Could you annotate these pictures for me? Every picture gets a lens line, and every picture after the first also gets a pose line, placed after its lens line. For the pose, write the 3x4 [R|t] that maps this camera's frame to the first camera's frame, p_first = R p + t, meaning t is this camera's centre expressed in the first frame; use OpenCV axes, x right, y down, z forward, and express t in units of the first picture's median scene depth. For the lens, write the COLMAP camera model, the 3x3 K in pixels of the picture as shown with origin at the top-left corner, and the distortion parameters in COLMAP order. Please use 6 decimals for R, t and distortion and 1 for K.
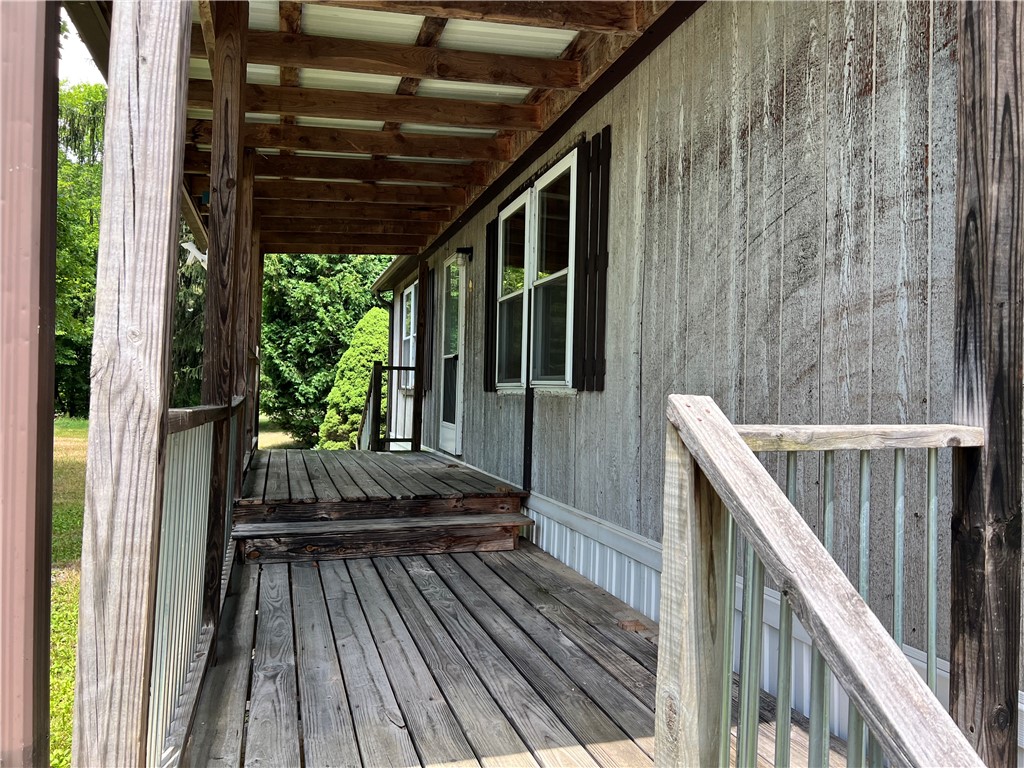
lens RADIAL K [[769.6, 0, 512.3], [0, 769.6, 374.8], [0, 0, 1]] dist [0.028764, -0.016447]
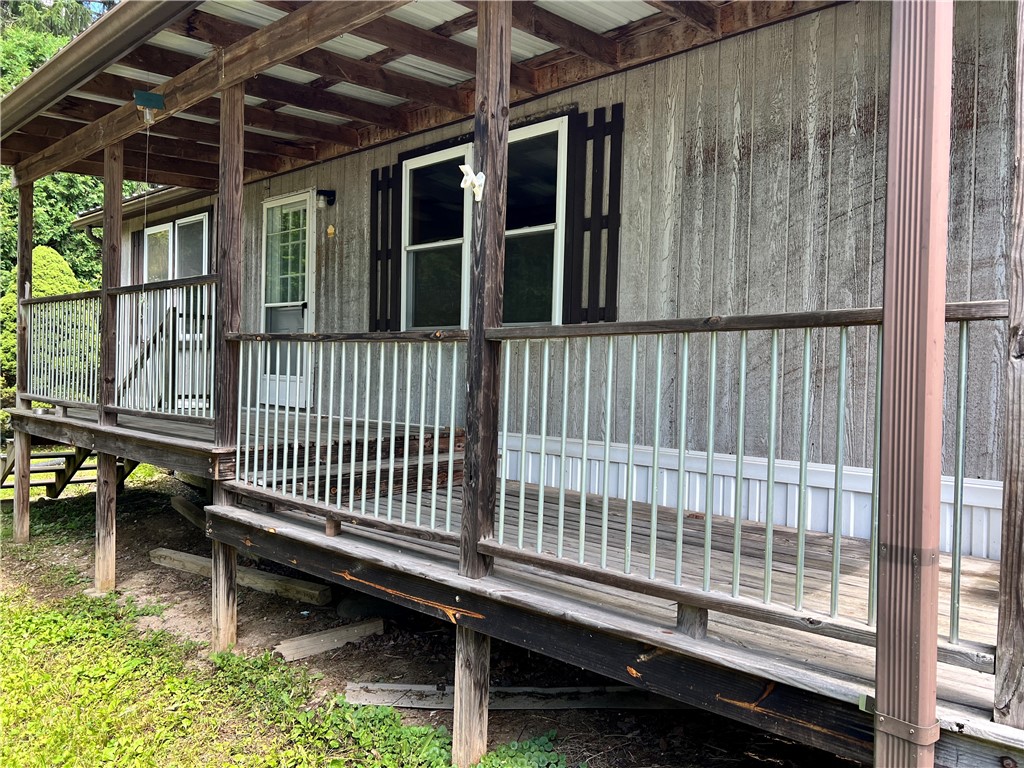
lens RADIAL K [[769.6, 0, 512.1], [0, 769.6, 388.5], [0, 0, 1]] dist [0.028764, -0.016447]
pose [[0.863085, -0.012939, 0.504893, -0.836469], [-0.016730, 0.998391, 0.054184, 0.060098], [-0.504781, -0.055212, 0.861480, 0.088610]]
